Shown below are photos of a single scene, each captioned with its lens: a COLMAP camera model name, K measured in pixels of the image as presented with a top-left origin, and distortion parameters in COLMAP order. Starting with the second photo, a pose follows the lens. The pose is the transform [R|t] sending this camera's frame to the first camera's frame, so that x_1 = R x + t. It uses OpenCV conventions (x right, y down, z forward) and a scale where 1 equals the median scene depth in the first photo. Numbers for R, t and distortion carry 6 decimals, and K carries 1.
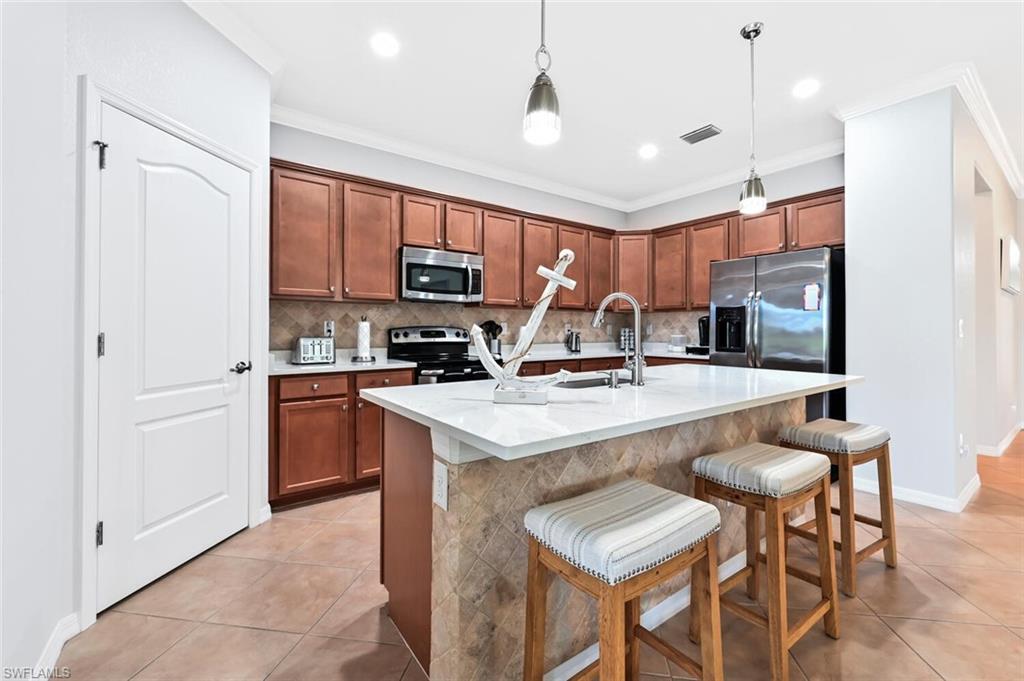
lens RADIAL K [[447.2, 0, 535.7], [0, 447.2, 323.6], [0, 0, 1]] dist [-0.001082, 0.001497]
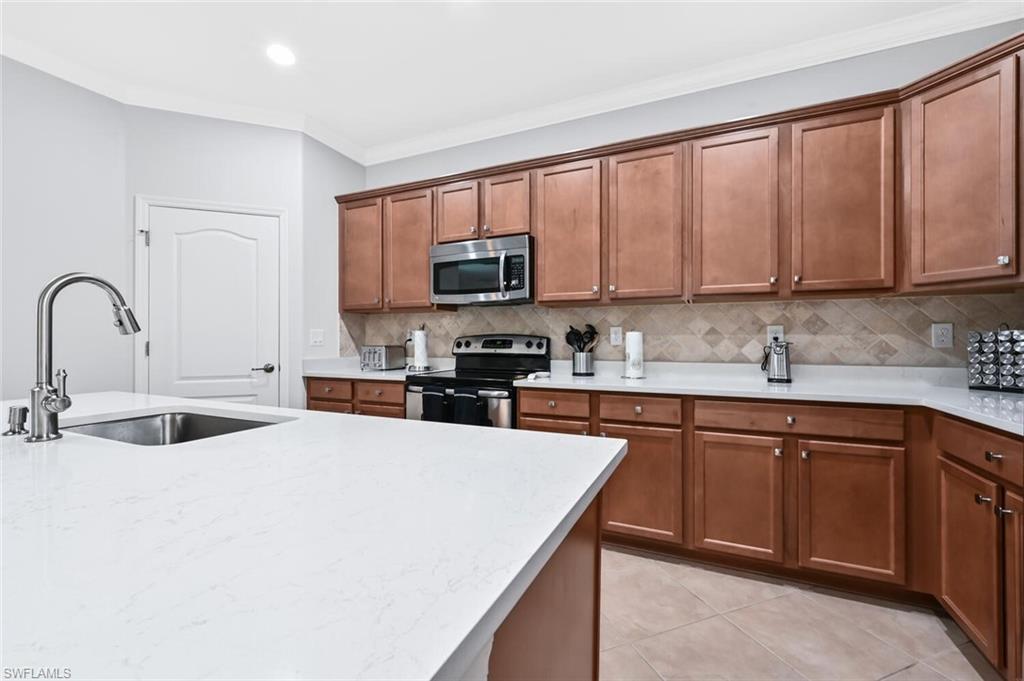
lens RADIAL K [[426.1, 0, 495.6], [0, 426.1, 340.5], [0, 0, 1]] dist [-0.001592, 0.002071]
pose [[0.436891, 0.000177, -0.899514, 0.503470], [0.015867, 0.999843, 0.007903, 0.011959], [0.899374, -0.017725, 0.436820, 0.694464]]
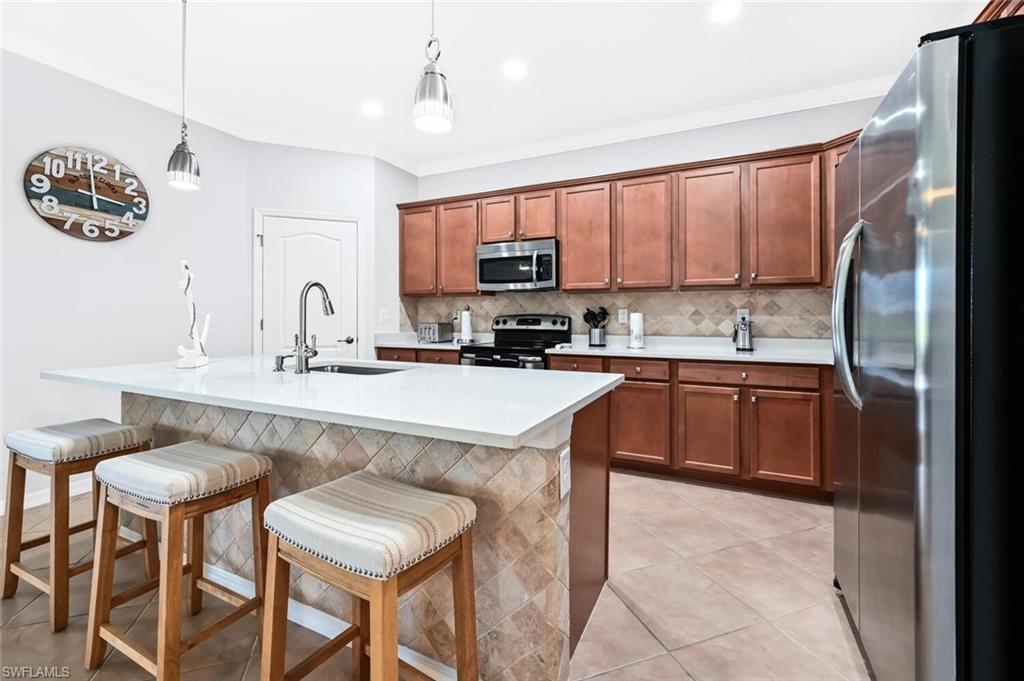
lens RADIAL K [[426.1, 0, 495.8], [0, 426.1, 313.3], [0, 0, 1]] dist [-0.001592, 0.002071]
pose [[0.420912, -0.010839, -0.907037, 0.679719], [0.013473, 0.999893, -0.005696, 0.008596], [0.907001, -0.009823, 0.421013, 0.542995]]
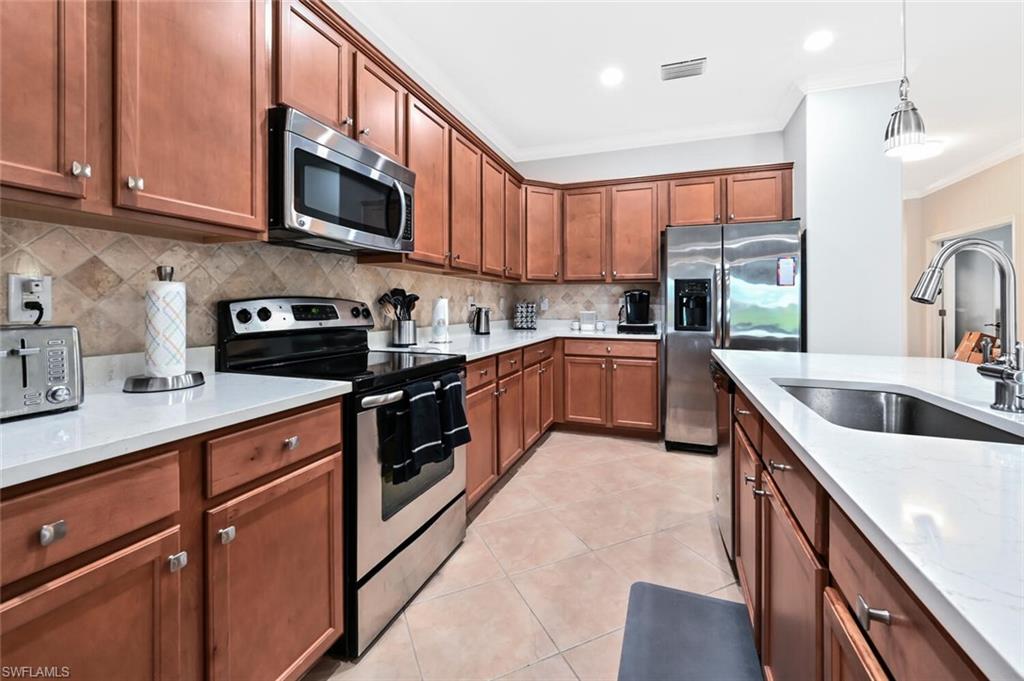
lens RADIAL K [[426.1, 0, 532.0], [0, 426.1, 305.6], [0, 0, 1]] dist [-0.001592, 0.002071]
pose [[0.834240, 0.003442, 0.551390, -0.306976], [-0.014104, 0.999787, 0.015099, 0.005574], [-0.551221, -0.020373, 0.834111, 0.501412]]
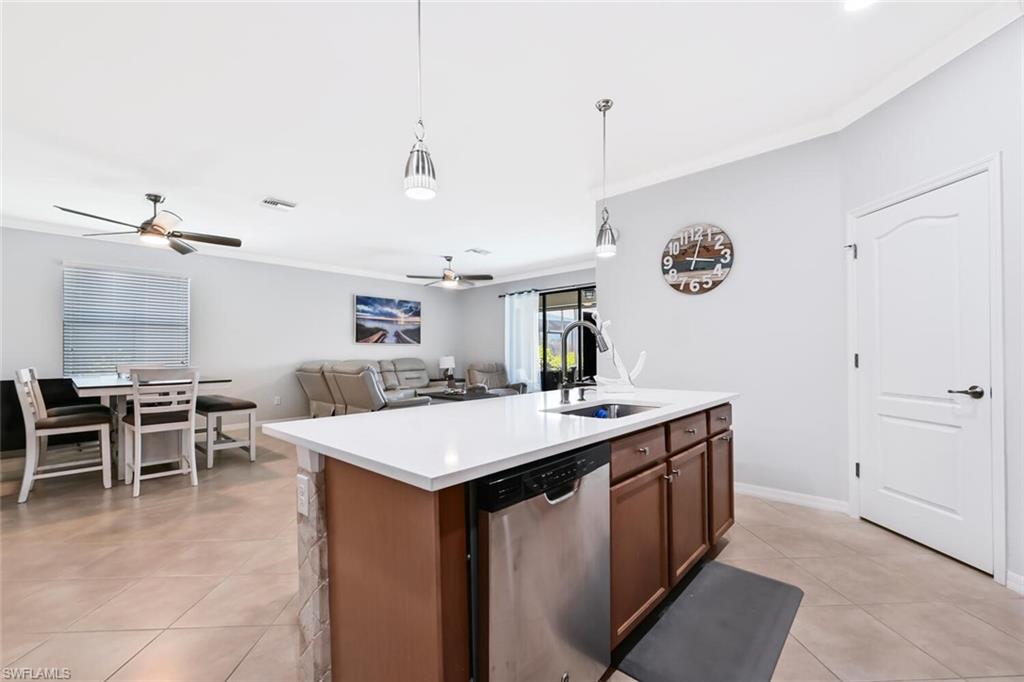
lens RADIAL K [[426.1, 0, 511.2], [0, 426.1, 351.9], [0, 0, 1]] dist [-0.001592, 0.002071]
pose [[-0.984002, 0.009939, -0.177880, 0.291147], [0.013116, 0.999775, -0.016691, 0.011672], [0.177674, -0.018757, -0.983911, 1.117918]]
